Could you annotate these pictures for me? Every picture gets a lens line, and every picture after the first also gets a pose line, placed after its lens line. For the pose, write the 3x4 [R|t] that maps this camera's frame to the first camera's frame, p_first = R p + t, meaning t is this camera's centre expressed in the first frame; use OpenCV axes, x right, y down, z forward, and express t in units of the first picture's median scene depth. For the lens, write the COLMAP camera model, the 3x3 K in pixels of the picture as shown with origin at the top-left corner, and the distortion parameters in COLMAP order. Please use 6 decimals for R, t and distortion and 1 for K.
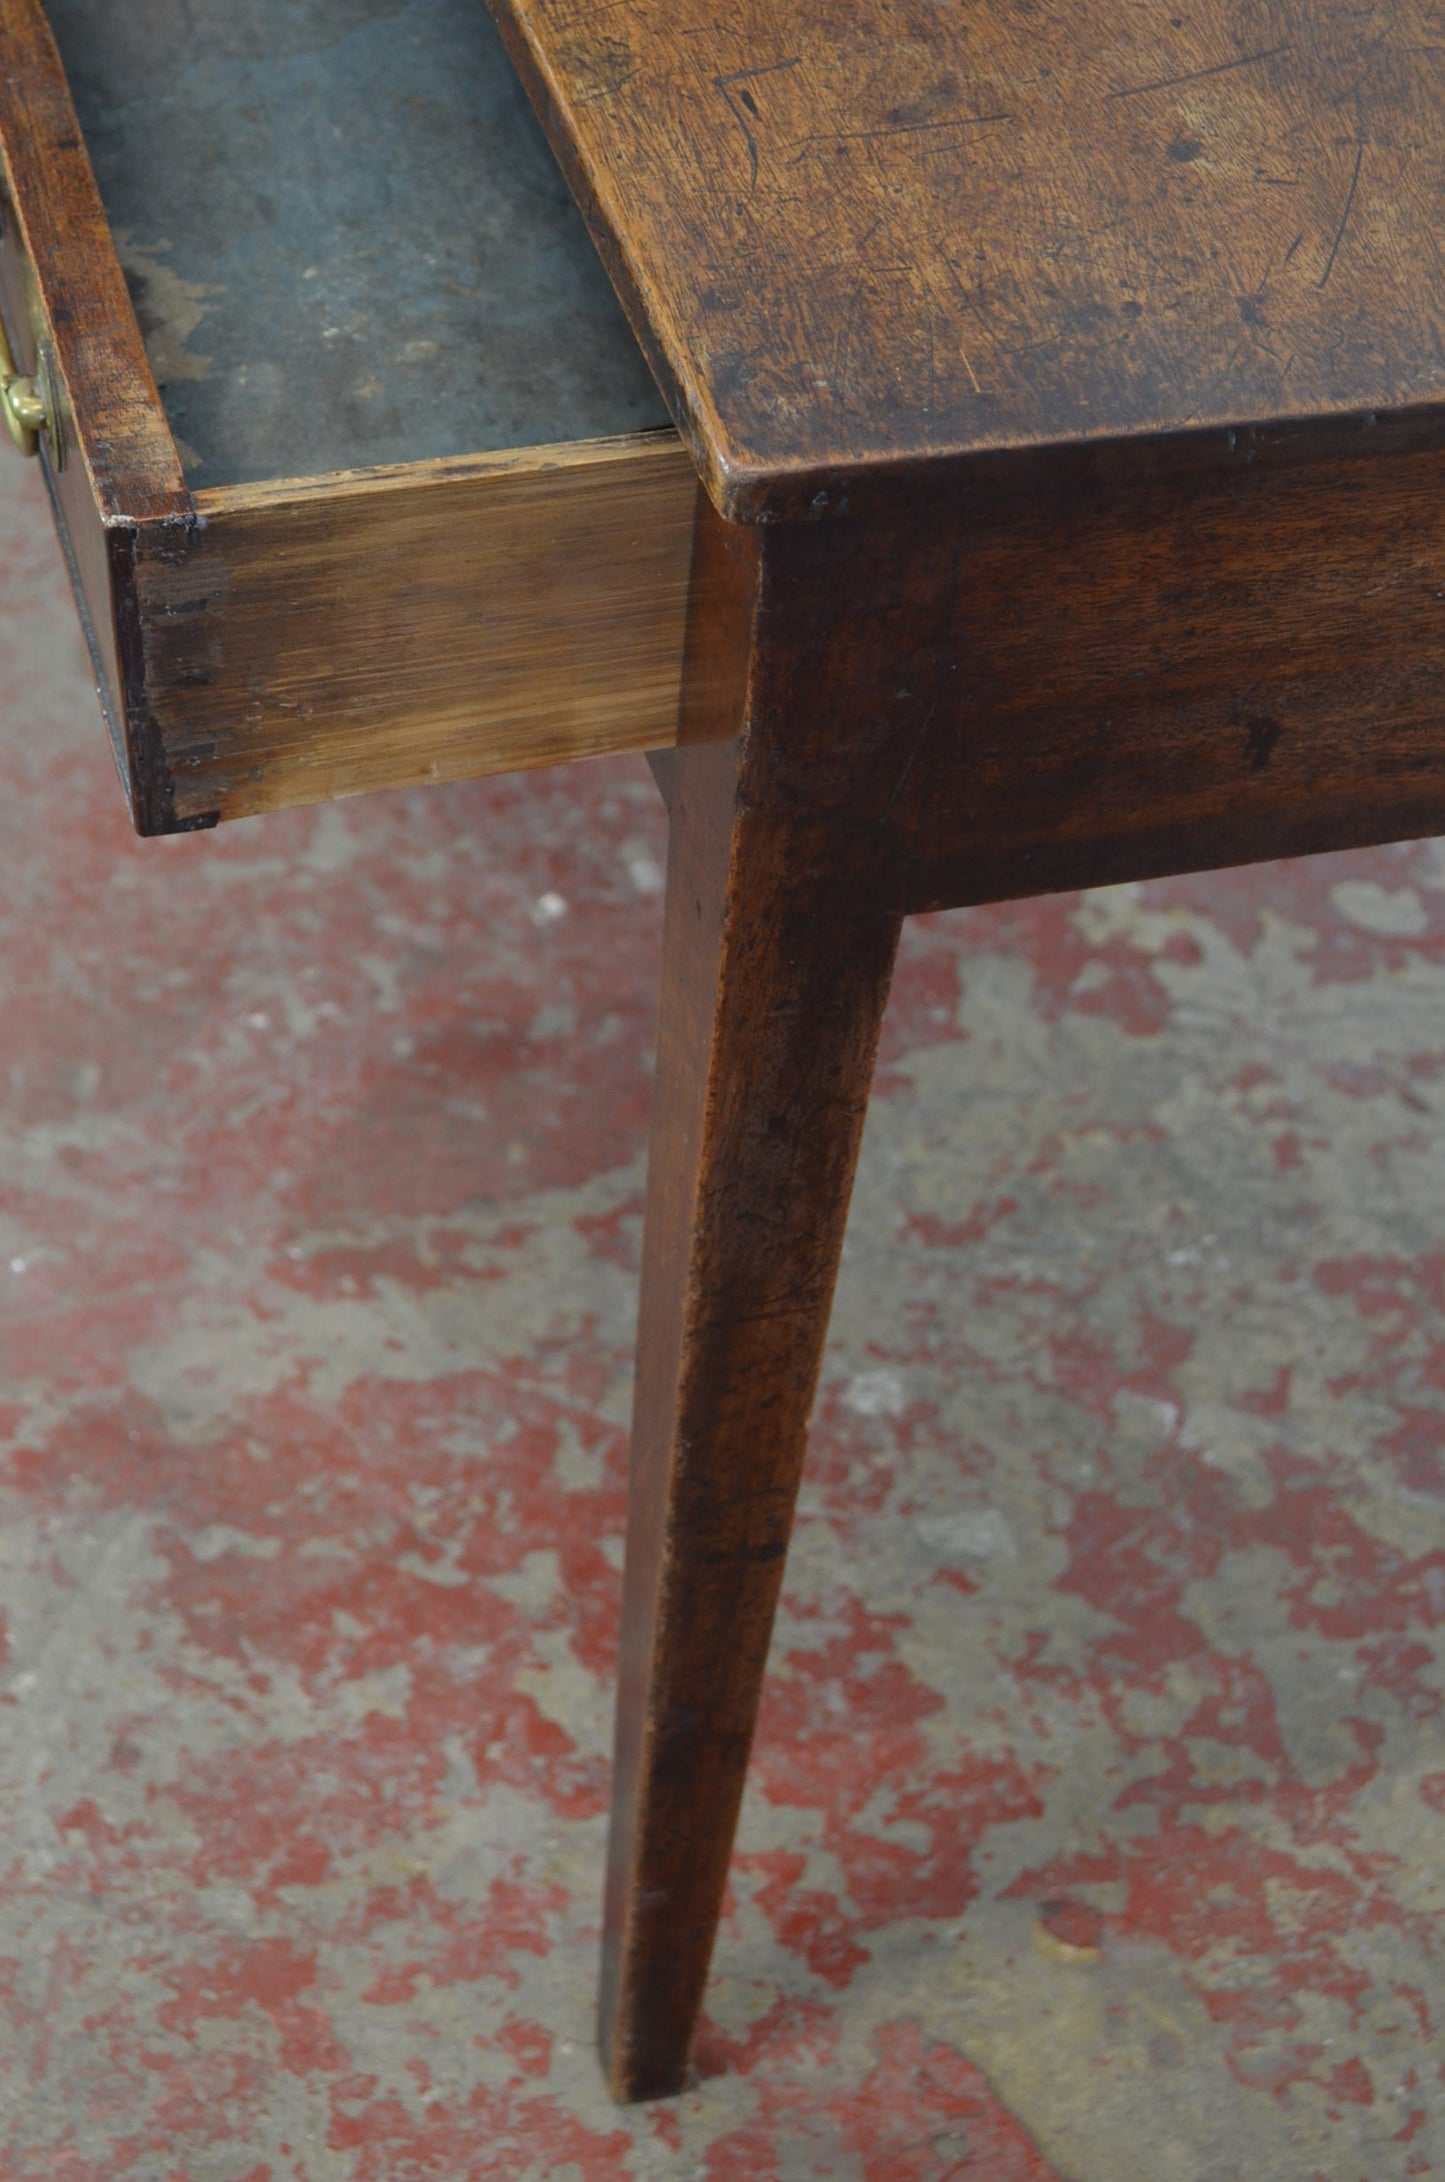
lens RADIAL K [[3666.7, 0, 717.5], [0, 3666.7, 1100.3], [0, 0, 1]] dist [-0.014154, 0.000000]
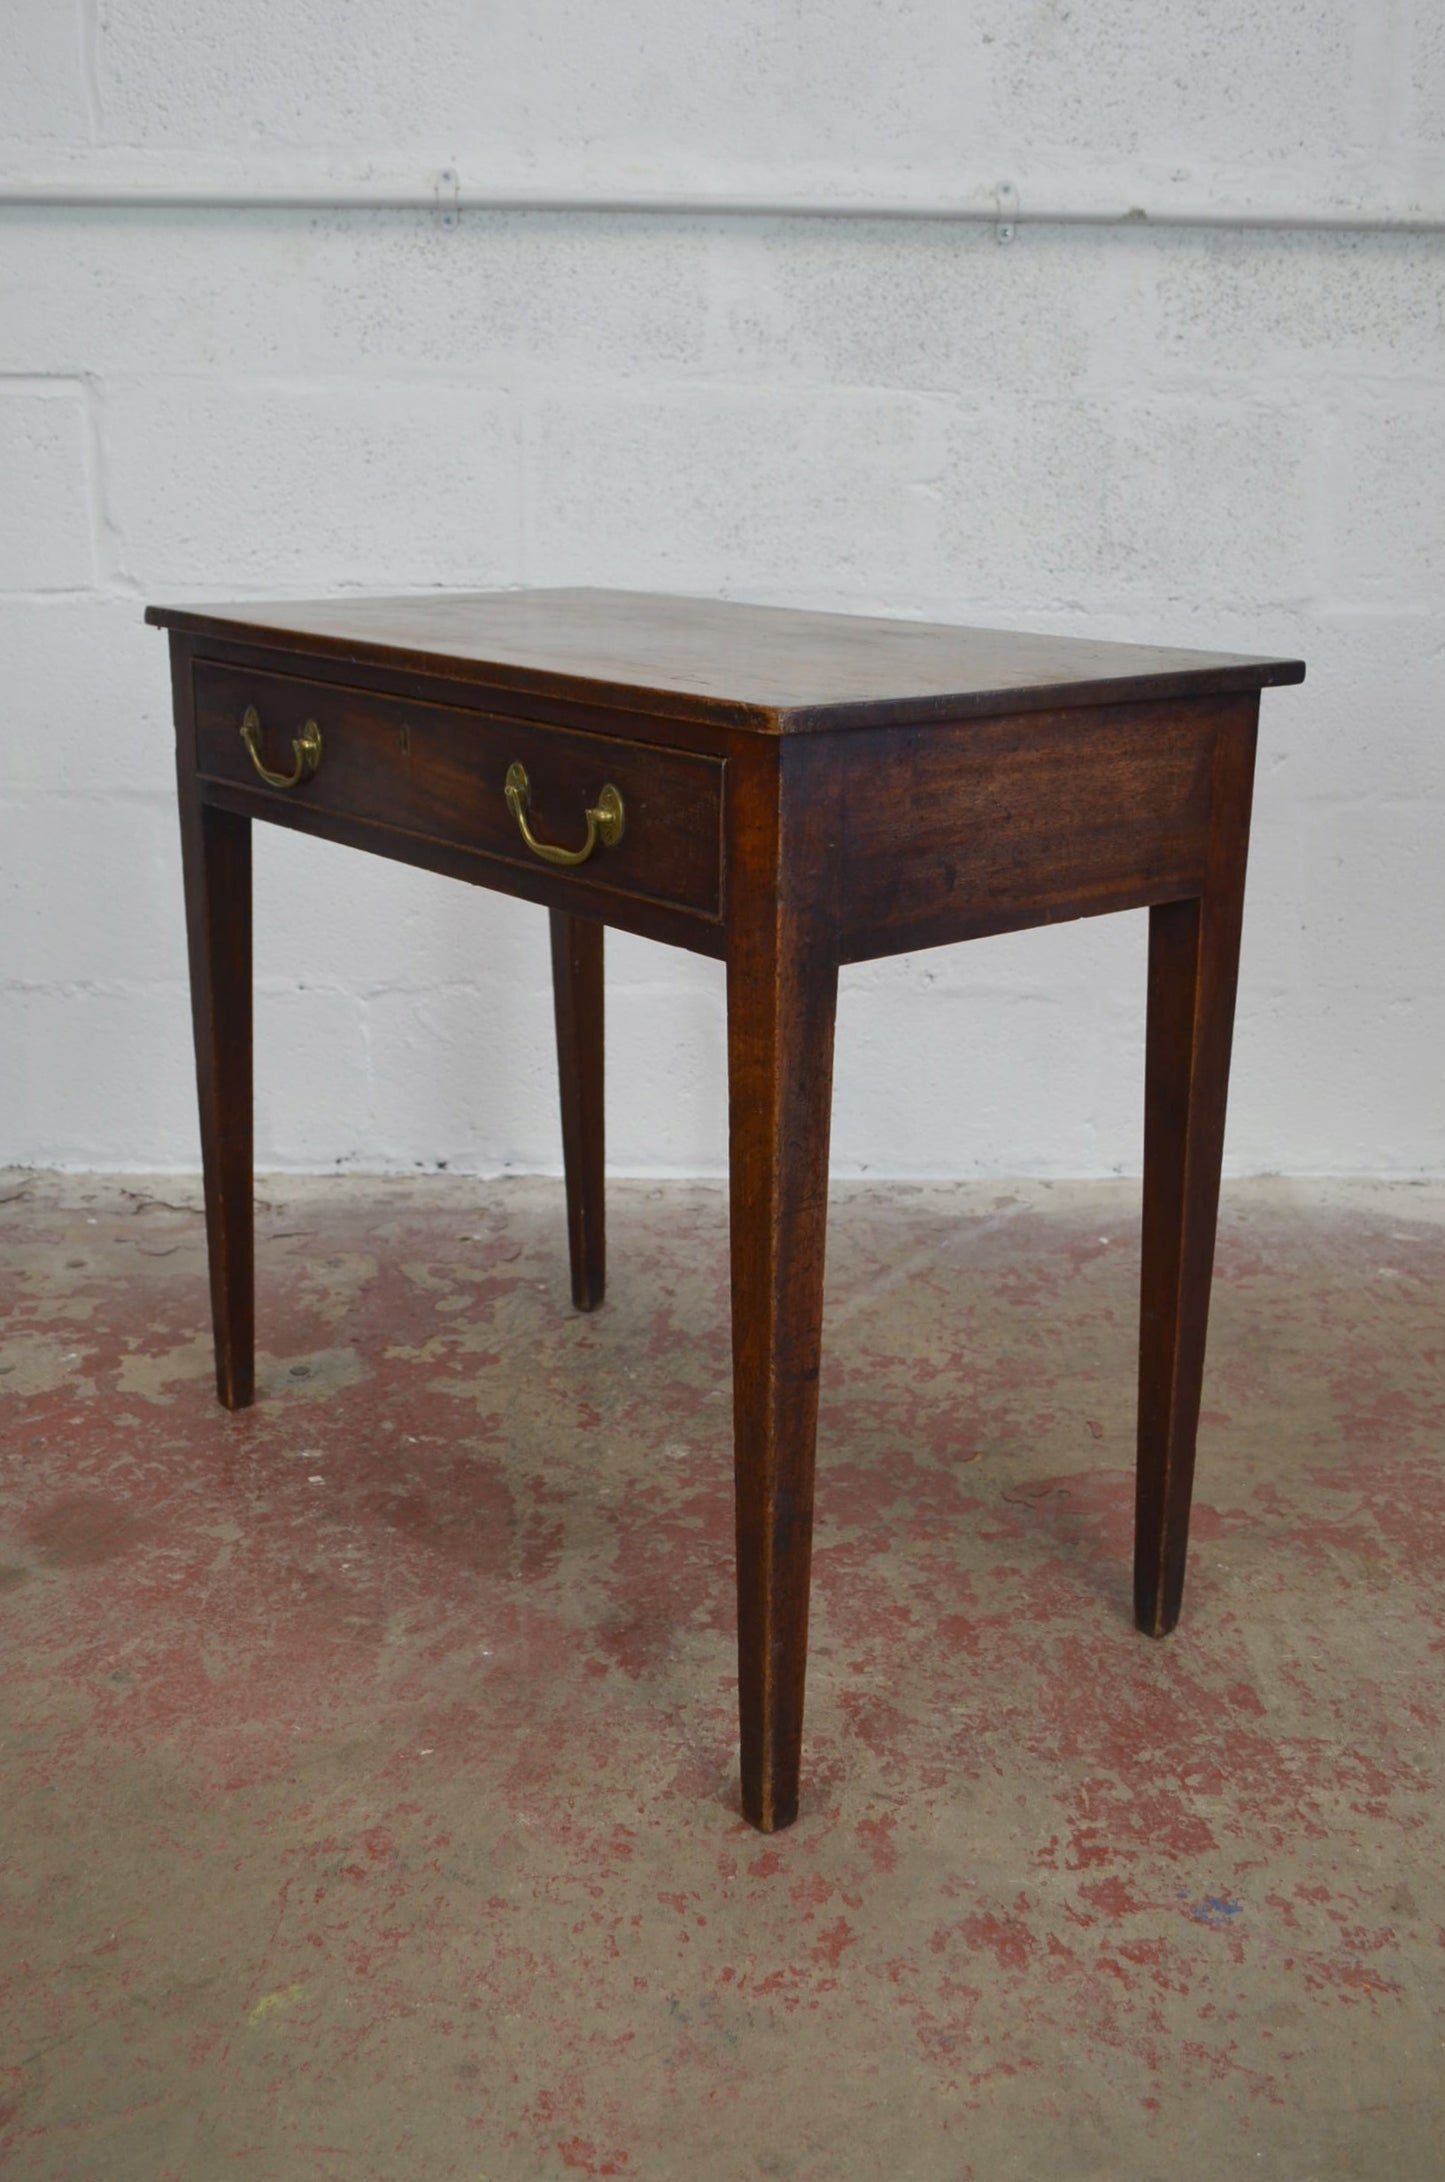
lens RADIAL K [[2076.6, 0, 715.5], [0, 2076.6, 1093.9], [0, 0, 1]] dist [-0.016518, 0.000000]
pose [[0.258755, -0.353700, 0.898856, -1.004666], [0.700735, 0.709216, 0.077355, -0.151763], [-0.664843, 0.609844, 0.431363, 0.346550]]
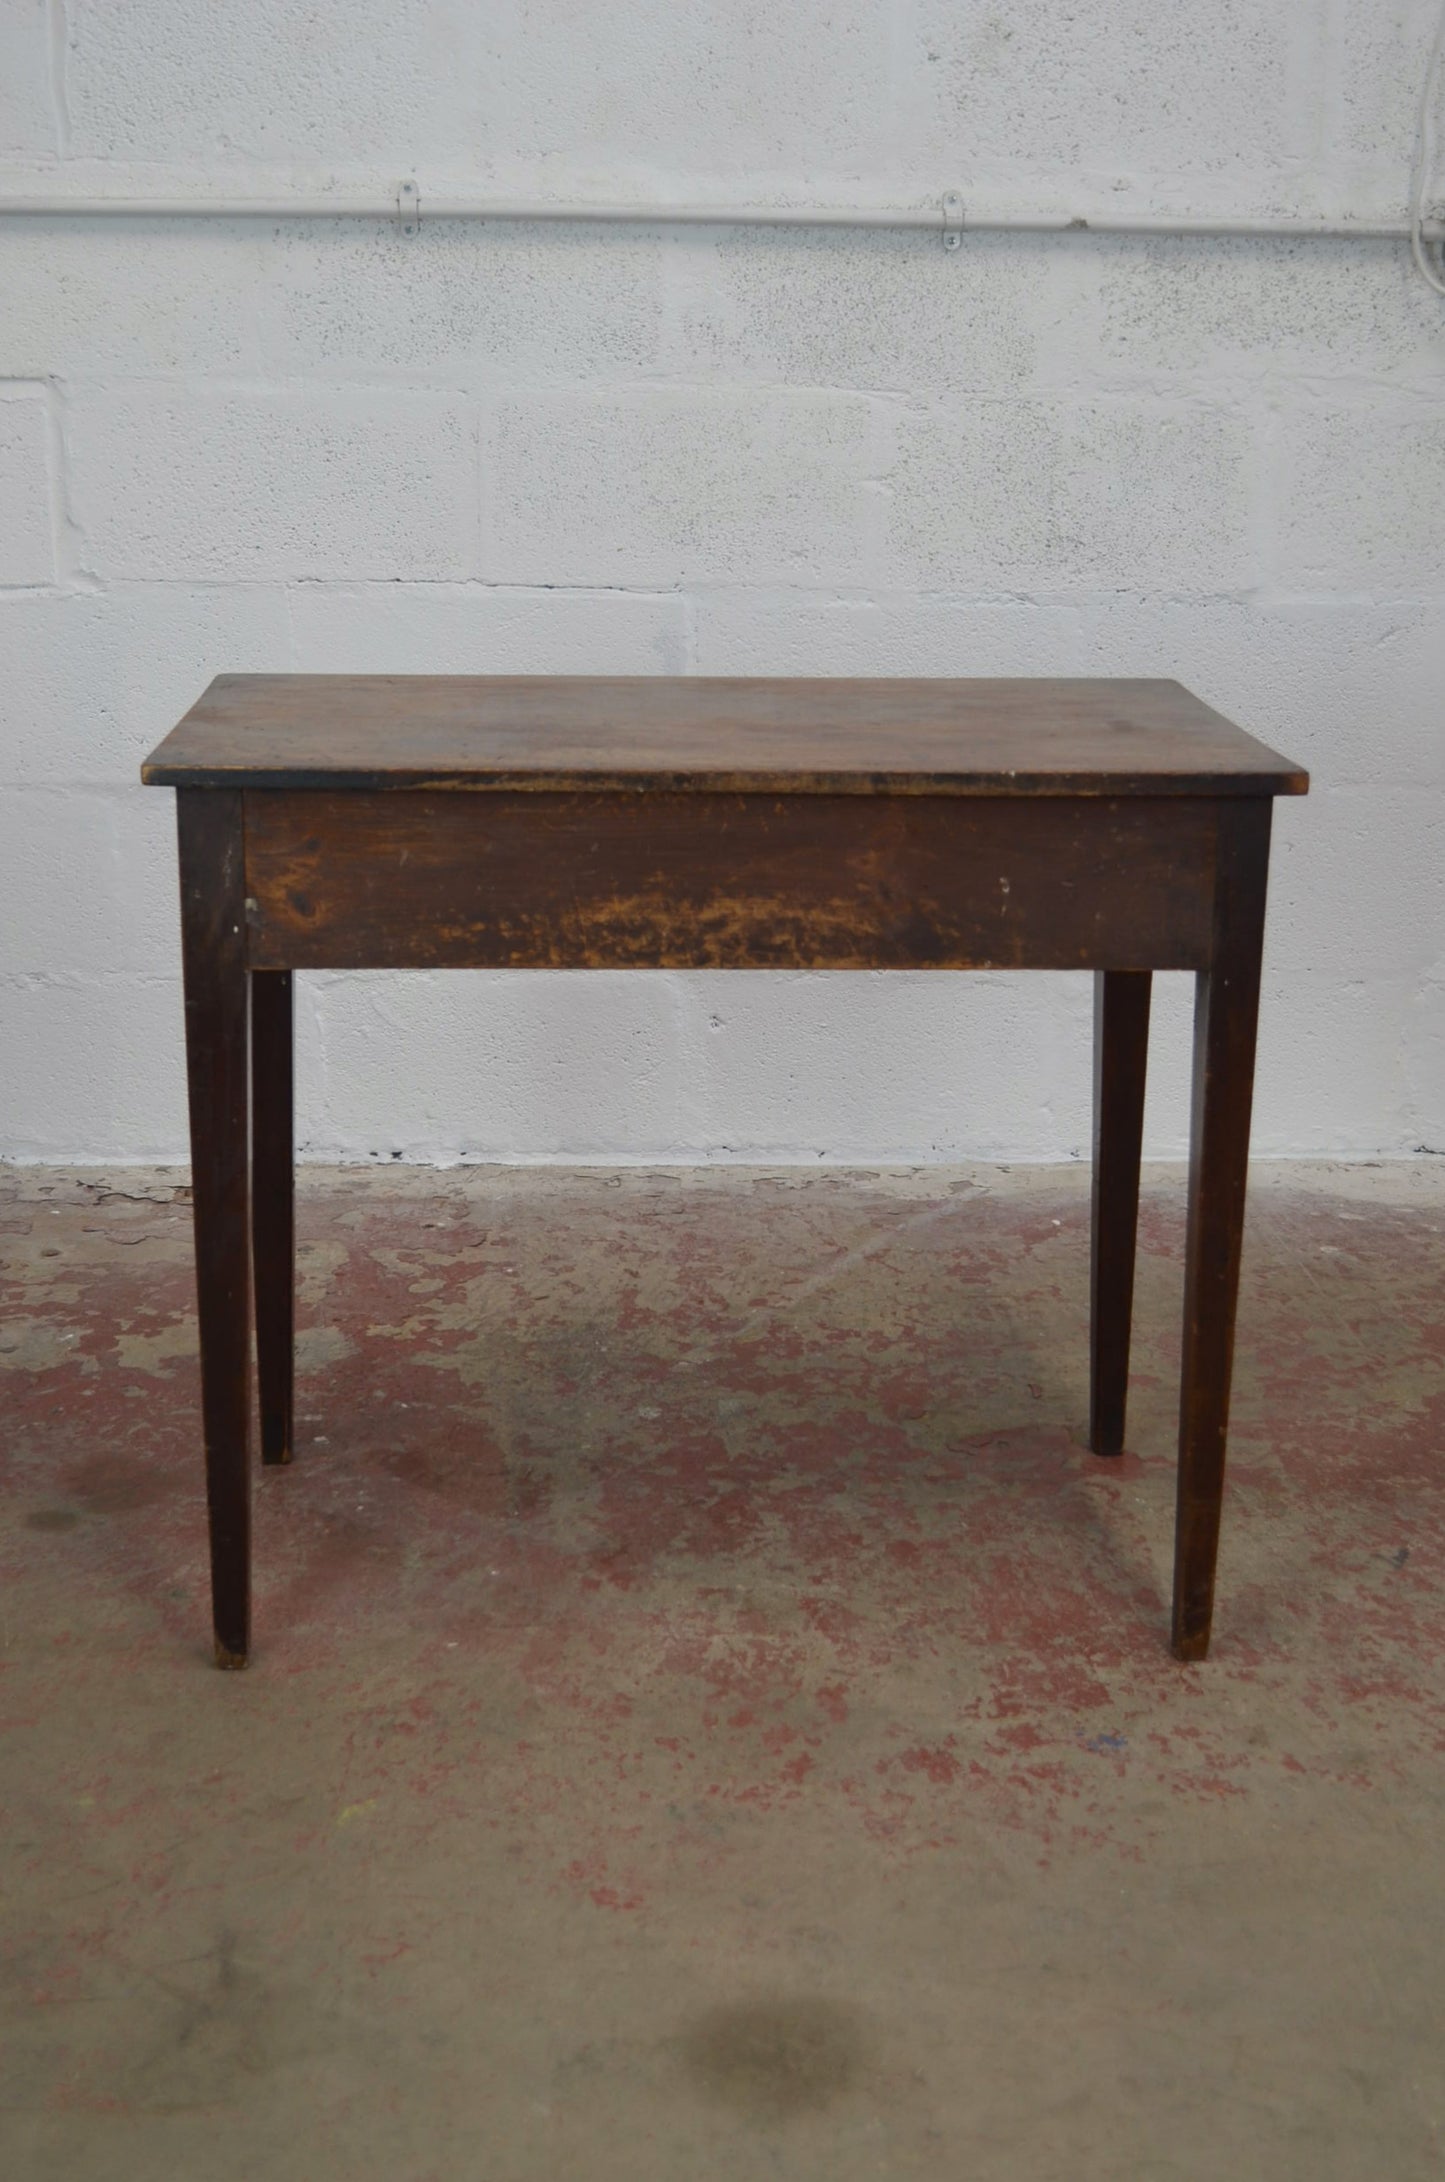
lens RADIAL K [[2707.3, 0, 716.9], [0, 2707.3, 1090.0], [0, 0, 1]] dist [-0.022786, 0.000000]
pose [[0.227737, -0.362028, 0.903920, -1.479052], [0.703033, 0.703422, 0.104602, -0.221750], [-0.673706, 0.611664, 0.414713, 0.138712]]
